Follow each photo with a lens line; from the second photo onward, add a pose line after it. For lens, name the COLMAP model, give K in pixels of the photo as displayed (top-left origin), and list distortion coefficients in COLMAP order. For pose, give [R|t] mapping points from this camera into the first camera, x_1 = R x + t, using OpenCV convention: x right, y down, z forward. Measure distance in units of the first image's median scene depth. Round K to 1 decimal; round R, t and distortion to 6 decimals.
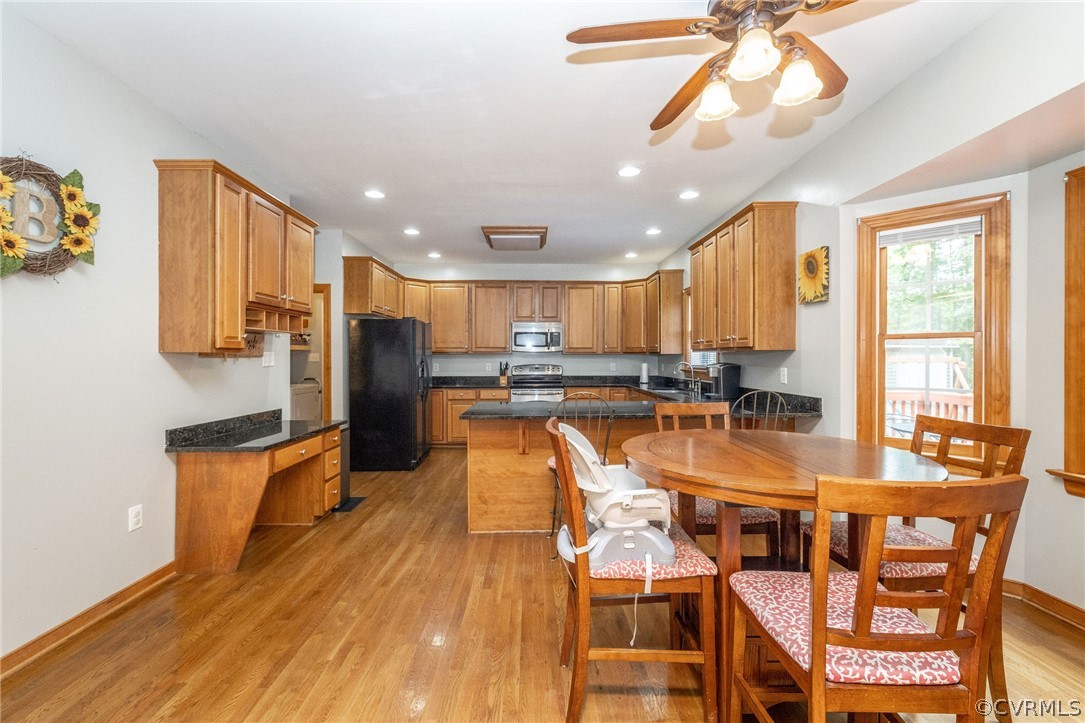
lens RADIAL K [[459.2, 0, 540.0], [0, 459.2, 358.4], [0, 0, 1]] dist [-0.000298, 0.000667]
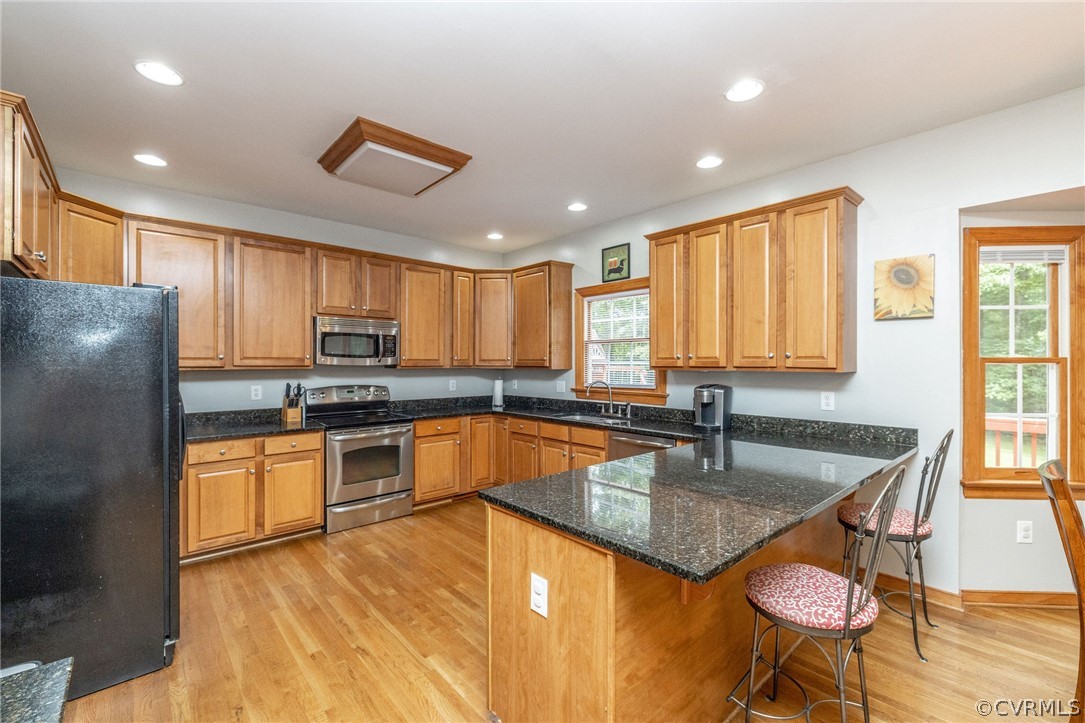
lens RADIAL K [[459.2, 0, 540.6], [0, 459.2, 363.6], [0, 0, 1]] dist [-0.000298, 0.000667]
pose [[0.757726, -0.000658, 0.652573, -0.223519], [-0.000136, 0.999999, 0.001167, -0.017906], [-0.652573, -0.000973, 0.757725, 0.372868]]
